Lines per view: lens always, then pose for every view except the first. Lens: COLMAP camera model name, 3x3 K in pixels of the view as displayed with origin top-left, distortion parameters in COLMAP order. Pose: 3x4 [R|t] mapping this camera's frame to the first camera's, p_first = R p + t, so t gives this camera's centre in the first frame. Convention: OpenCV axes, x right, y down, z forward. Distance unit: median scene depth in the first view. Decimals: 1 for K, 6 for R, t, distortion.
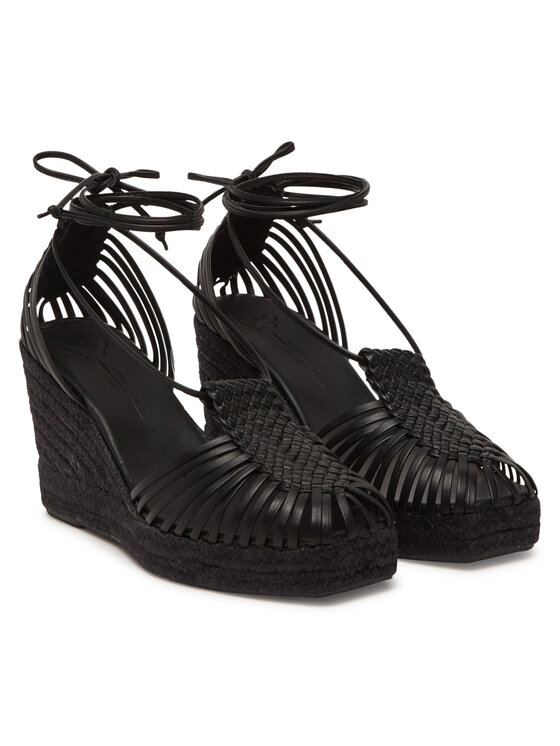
lens RADIAL K [[1945.8, 0, 279.8], [0, 1945.8, 373.0], [0, 0, 1]] dist [-0.017474, 0.000000]
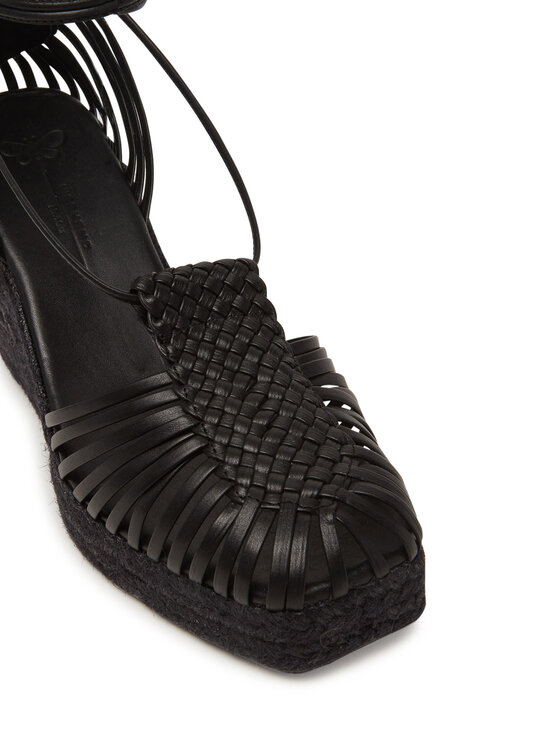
lens RADIAL K [[1363.0, 0, 280.7], [0, 1363.0, 372.8], [0, 0, 1]] dist [-0.002779, 0.000000]
pose [[0.989323, 0.059700, -0.132950, 0.069195], [-0.013782, 0.946483, 0.322459, -0.112171], [0.145086, -0.317184, 0.937200, 0.618909]]
